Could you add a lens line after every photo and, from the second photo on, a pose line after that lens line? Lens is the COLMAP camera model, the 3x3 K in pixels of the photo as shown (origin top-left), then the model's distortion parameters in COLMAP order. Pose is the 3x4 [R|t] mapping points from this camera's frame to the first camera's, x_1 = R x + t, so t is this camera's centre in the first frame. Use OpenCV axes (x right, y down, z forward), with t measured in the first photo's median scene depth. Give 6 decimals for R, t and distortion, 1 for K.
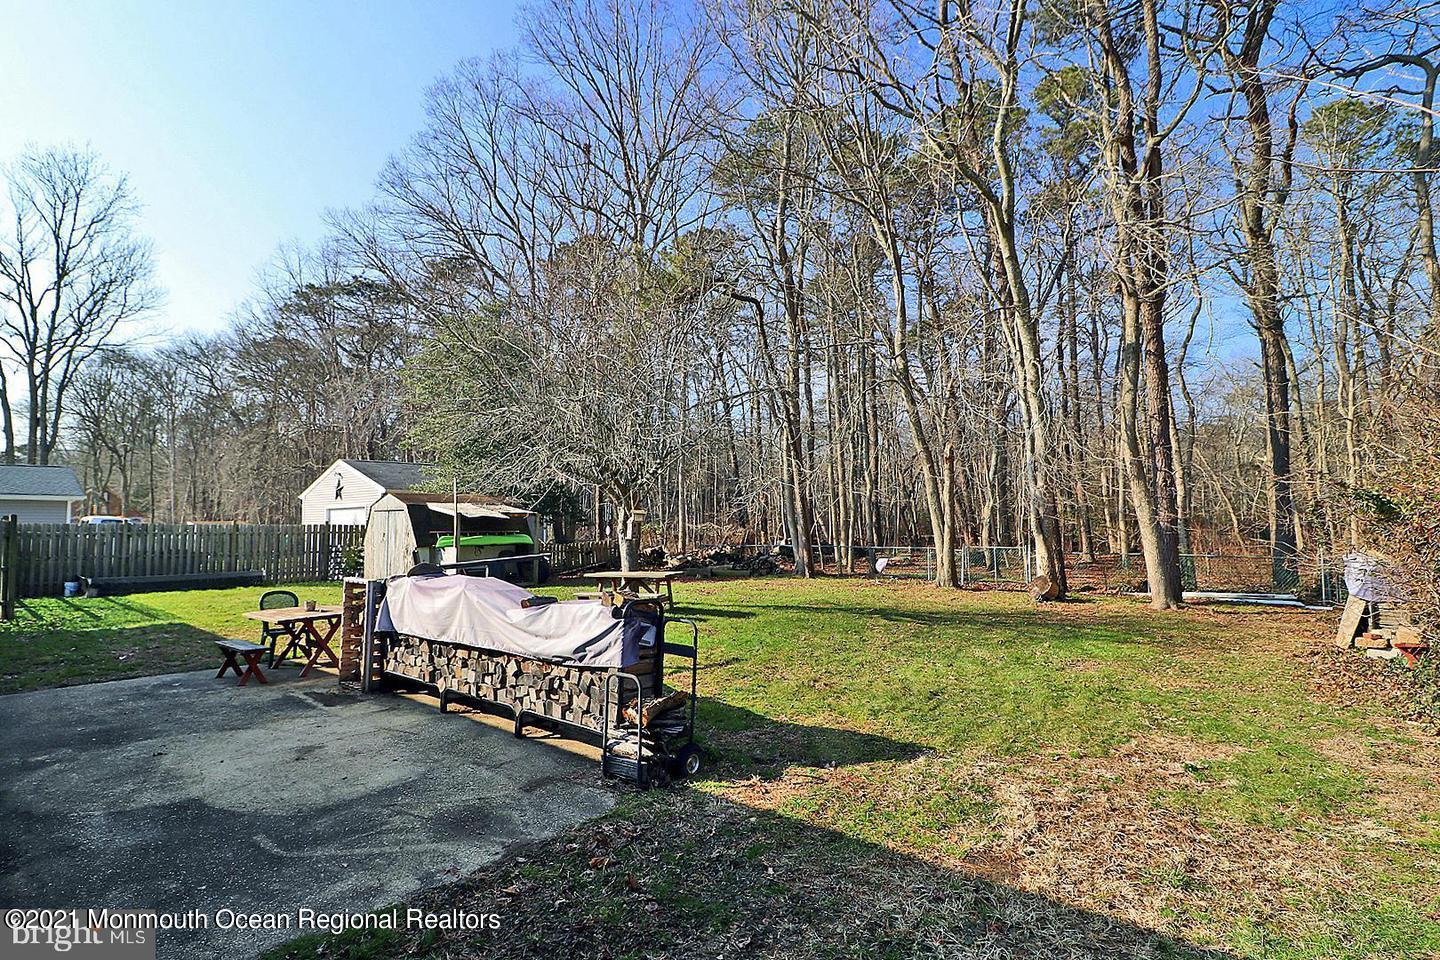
lens RADIAL K [[686.3, 0, 719.6], [0, 686.3, 480.1], [0, 0, 1]] dist [-0.002621, -0.012659]
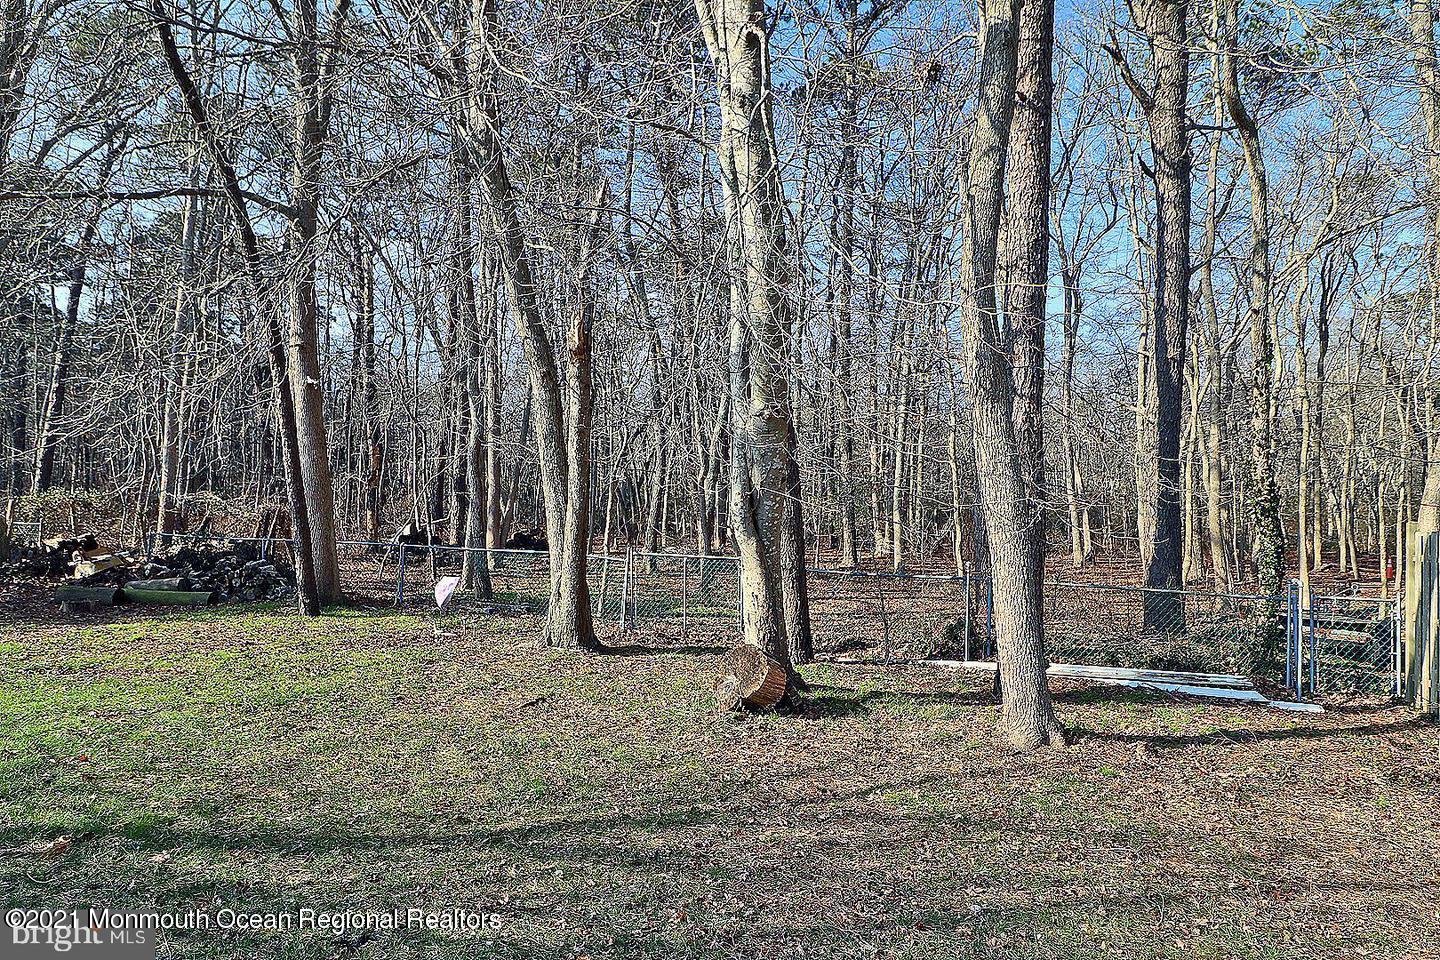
lens RADIAL K [[859.7, 0, 717.6], [0, 859.7, 480.3], [0, 0, 1]] dist [0.000845, 0.000201]
pose [[0.942412, 0.041755, 0.331836, 0.287469], [-0.053147, 0.998266, 0.025325, 0.035778], [-0.330203, -0.041503, 0.942997, 0.550352]]
